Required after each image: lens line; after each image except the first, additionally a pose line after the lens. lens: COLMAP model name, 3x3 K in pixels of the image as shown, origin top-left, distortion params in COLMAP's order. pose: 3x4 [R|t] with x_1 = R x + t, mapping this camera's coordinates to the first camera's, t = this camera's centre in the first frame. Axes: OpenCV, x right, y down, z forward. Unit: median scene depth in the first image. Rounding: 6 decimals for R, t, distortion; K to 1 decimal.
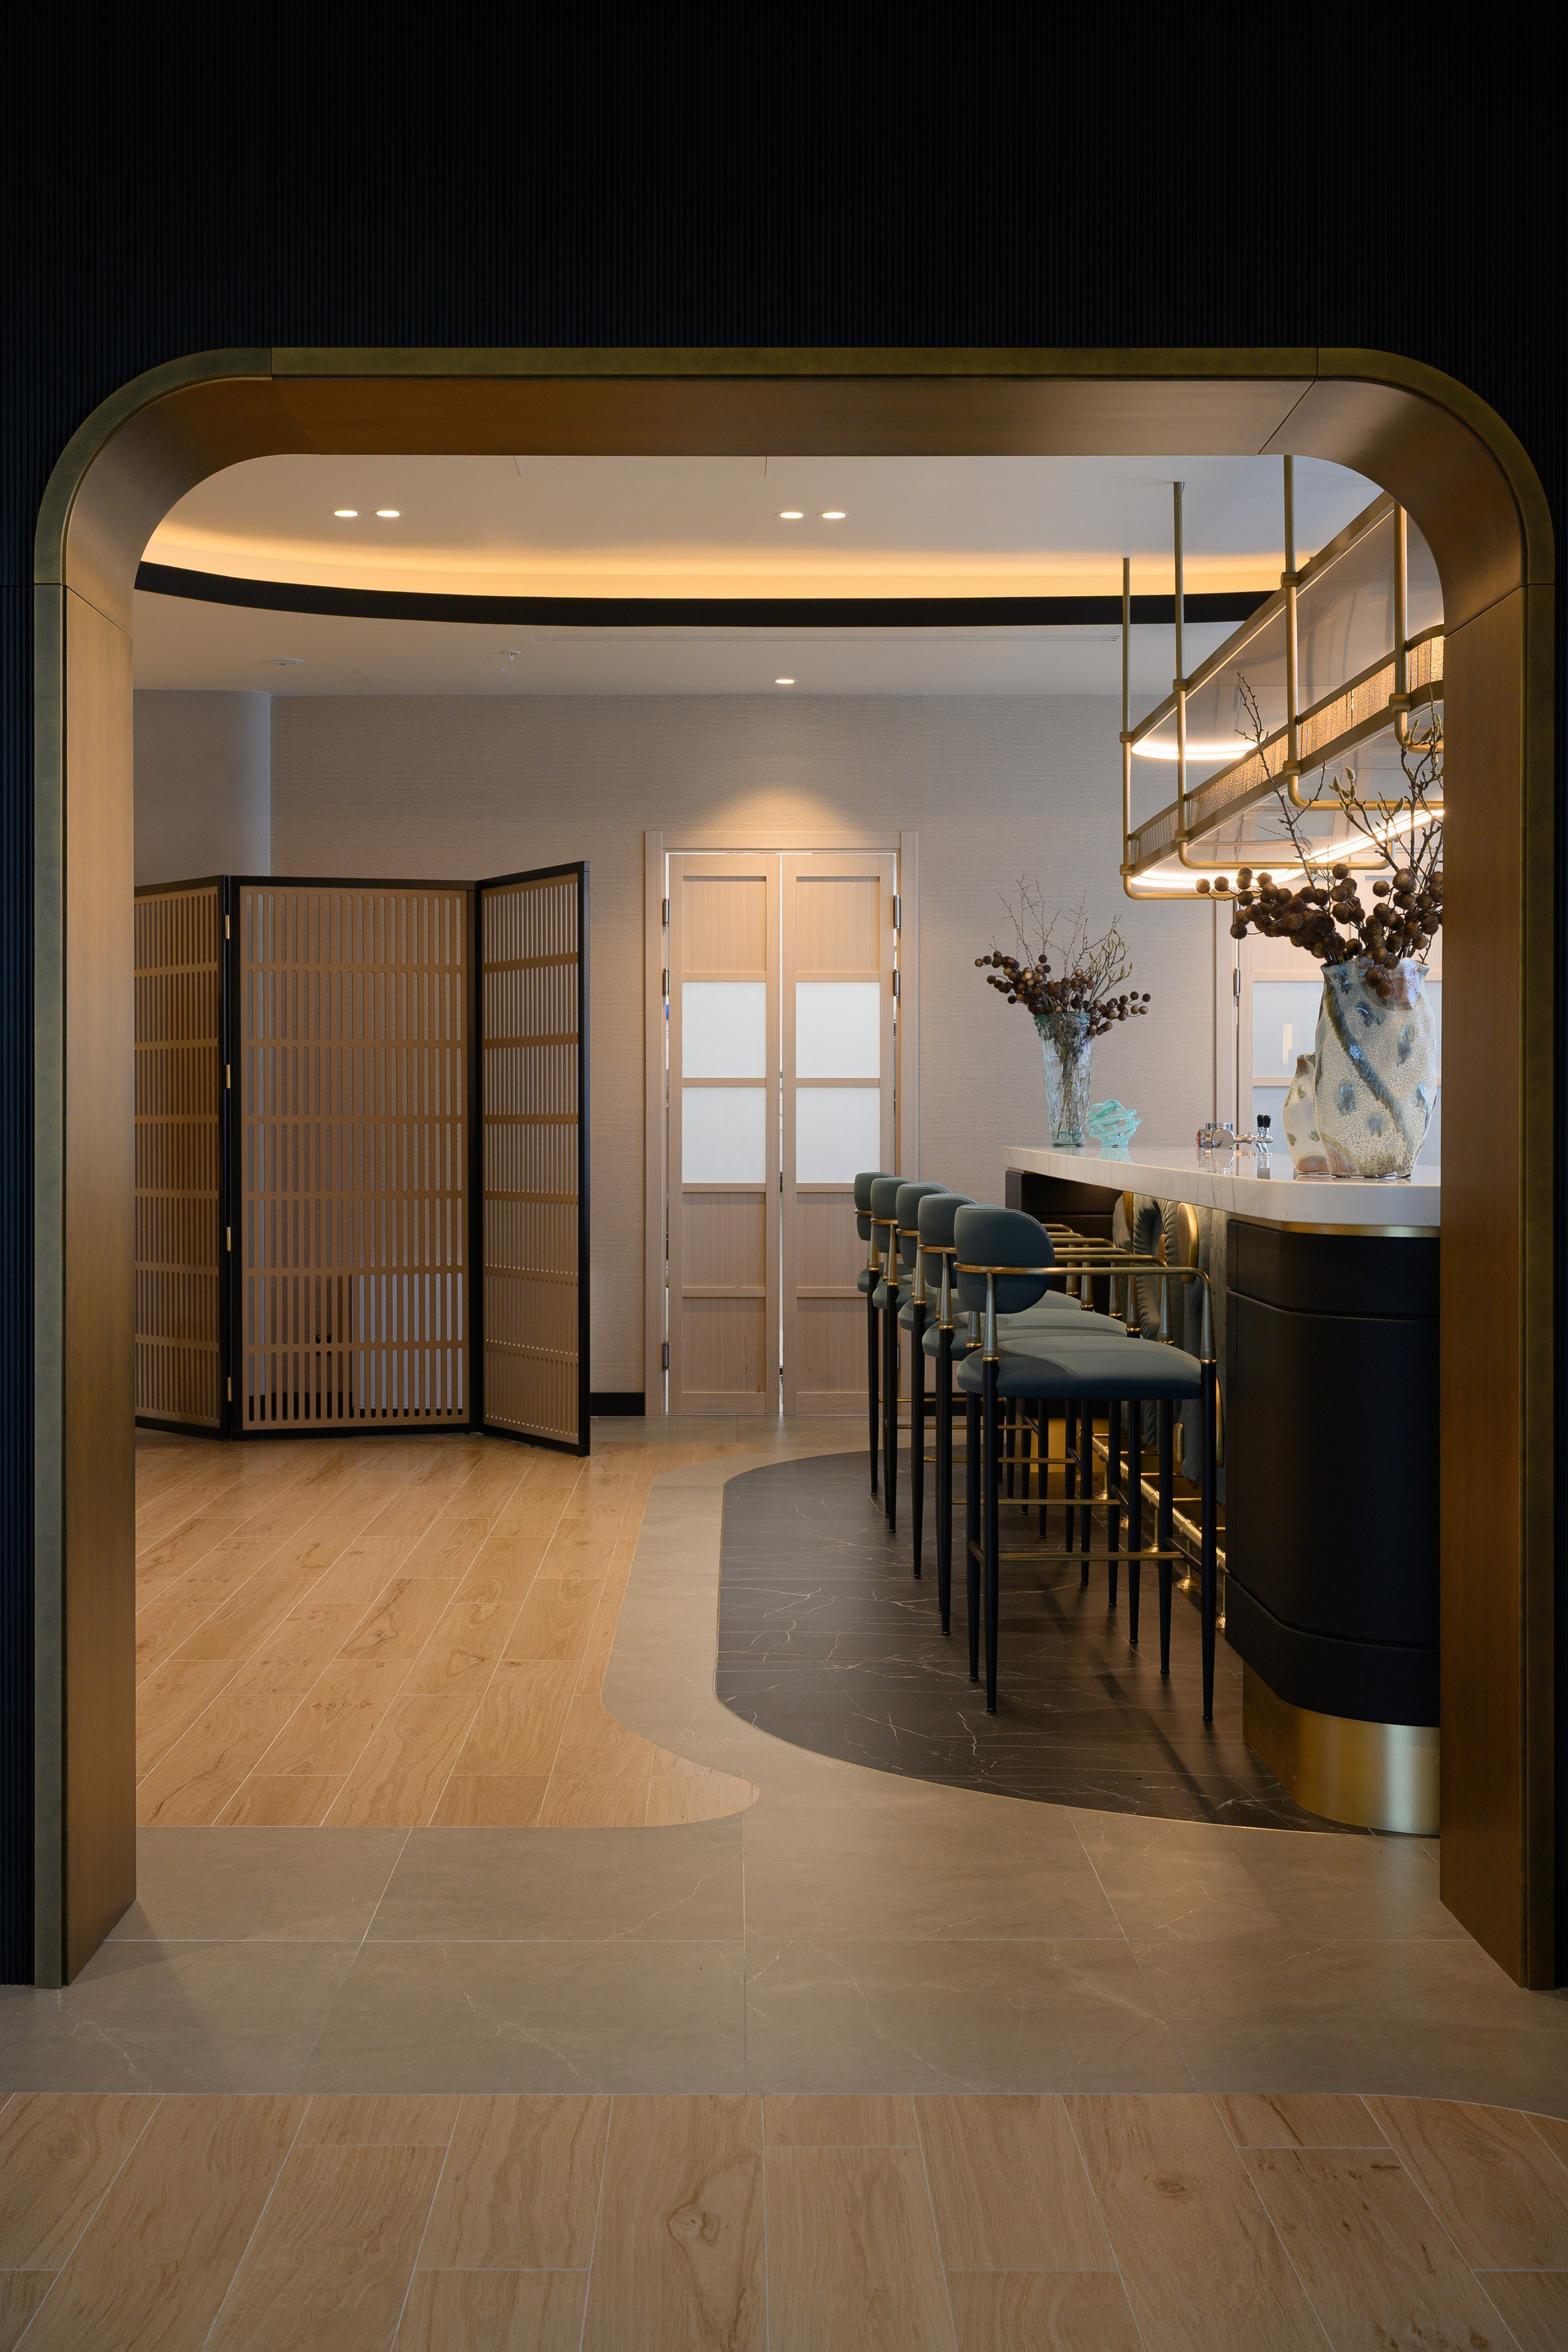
lens RADIAL K [[2901.8, 0, 781.3], [0, 2901.8, 1113.9], [0, 0, 1]] dist [-0.011770, 0.002966]
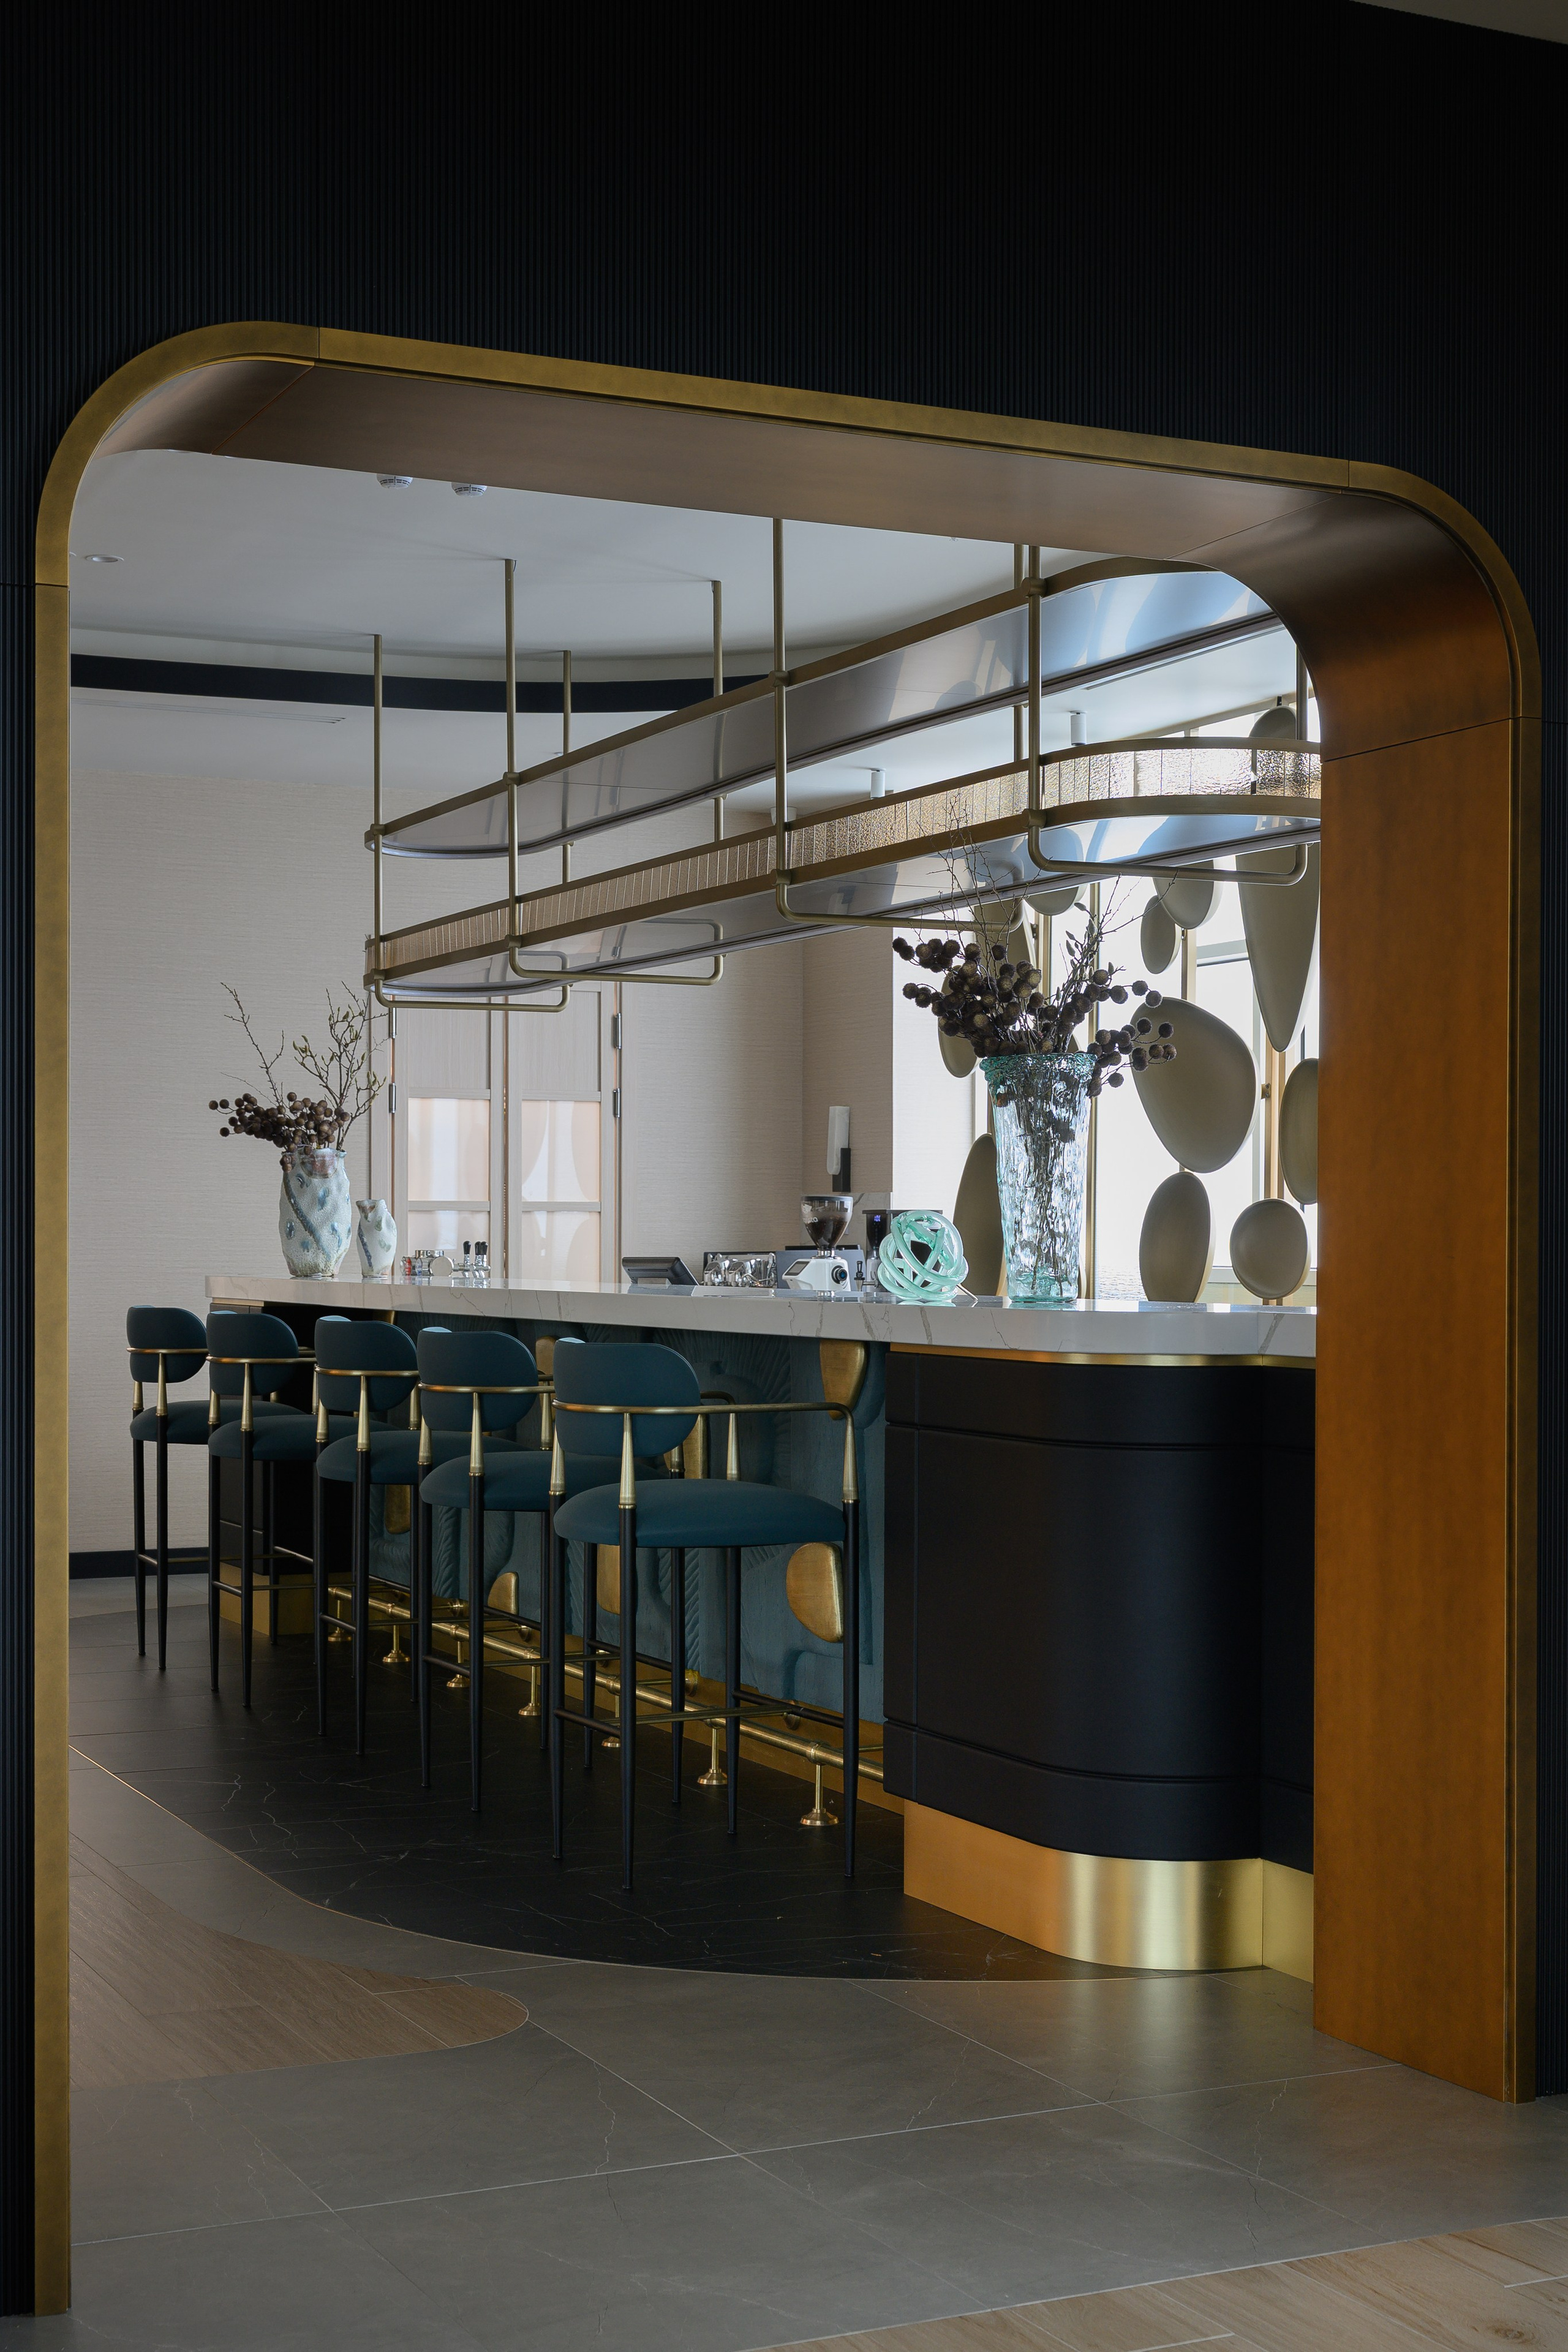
lens RADIAL K [[3098.2, 0, 784.0], [0, 3098.2, 1281.4], [0, 0, 1]] dist [0.007591, -0.035380]
pose [[0.904512, -0.005482, 0.426413, -0.436554], [-0.000445, 0.999905, 0.013798, -0.000863], [-0.426448, -0.012670, 0.904423, 0.129054]]
